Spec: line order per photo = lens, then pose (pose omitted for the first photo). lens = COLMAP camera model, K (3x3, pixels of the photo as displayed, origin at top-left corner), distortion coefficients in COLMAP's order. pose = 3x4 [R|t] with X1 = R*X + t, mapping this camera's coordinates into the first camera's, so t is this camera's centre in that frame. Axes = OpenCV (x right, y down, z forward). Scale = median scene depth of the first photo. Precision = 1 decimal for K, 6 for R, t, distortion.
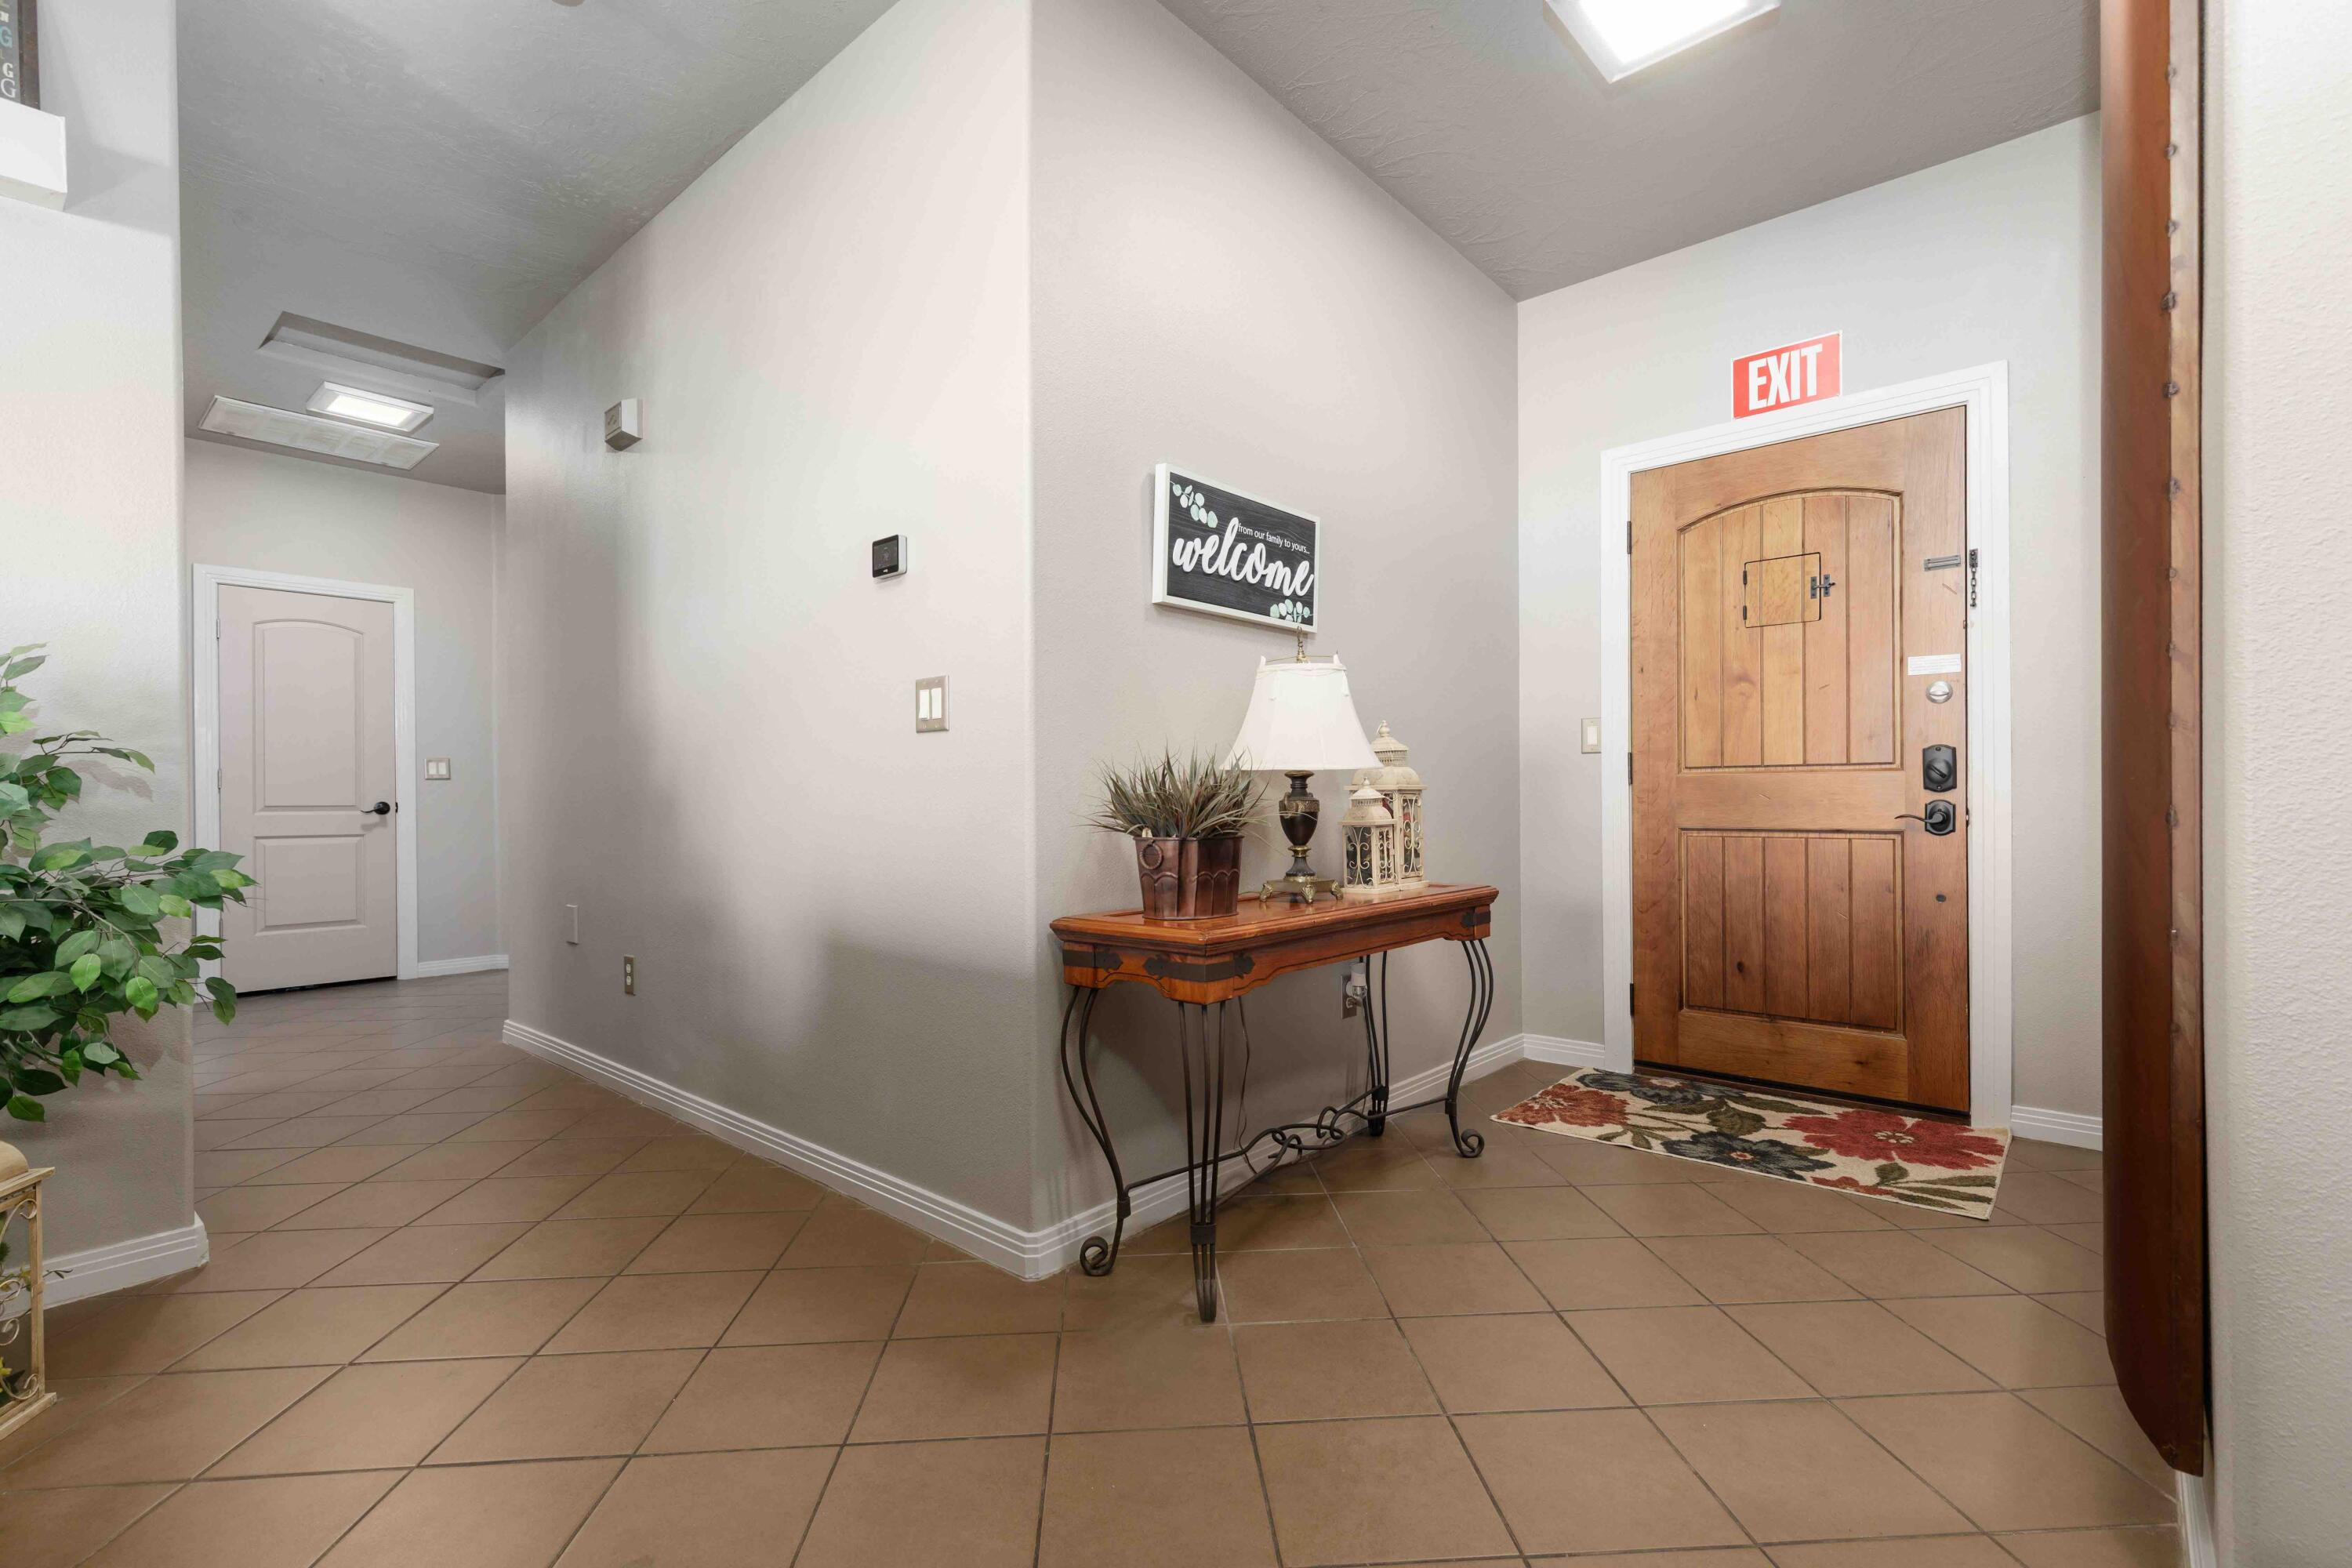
lens RADIAL K [[1046.3, 0, 1189.4], [0, 1046.3, 793.7], [0, 0, 1]] dist [0.010646, 0.000233]
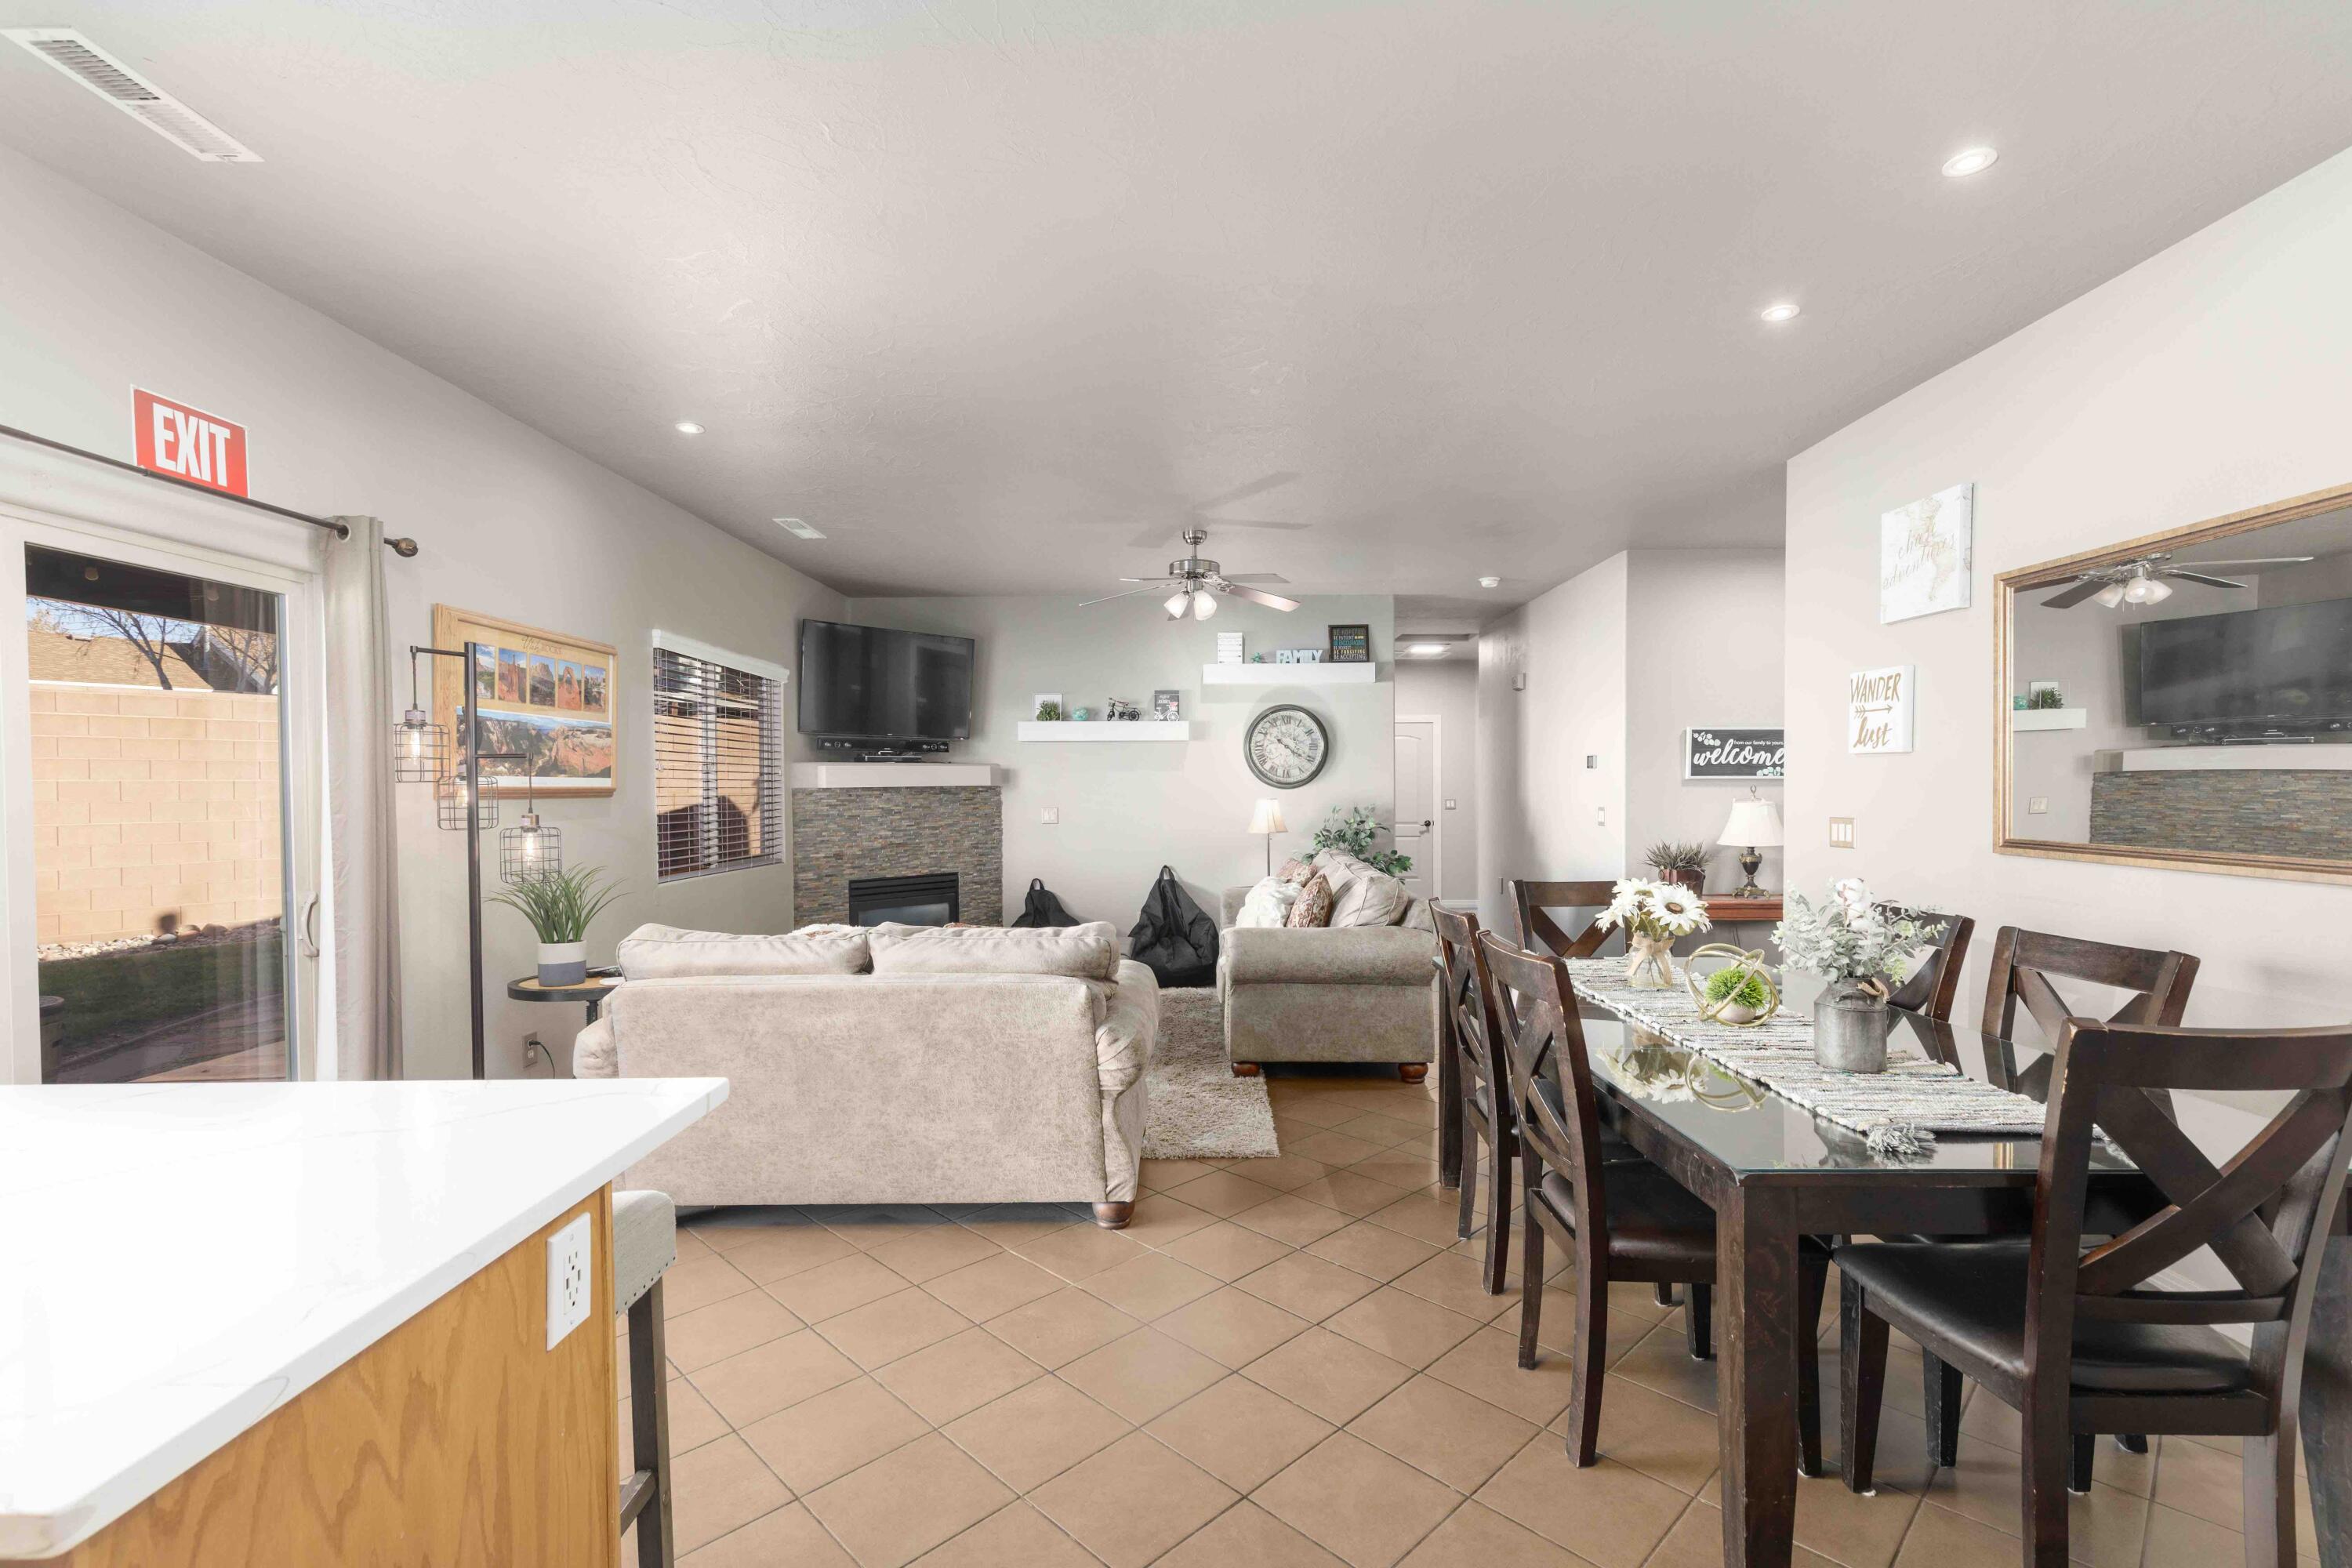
lens RADIAL K [[1046.3, 0, 1189.4], [0, 1046.3, 793.7], [0, 0, 1]] dist [0.010646, 0.000233]
pose [[0.656929, 0.012377, -0.753851, 1.037158], [0.007916, 0.999697, 0.023311, -0.200376], [0.753911, -0.021281, 0.656631, -1.522799]]
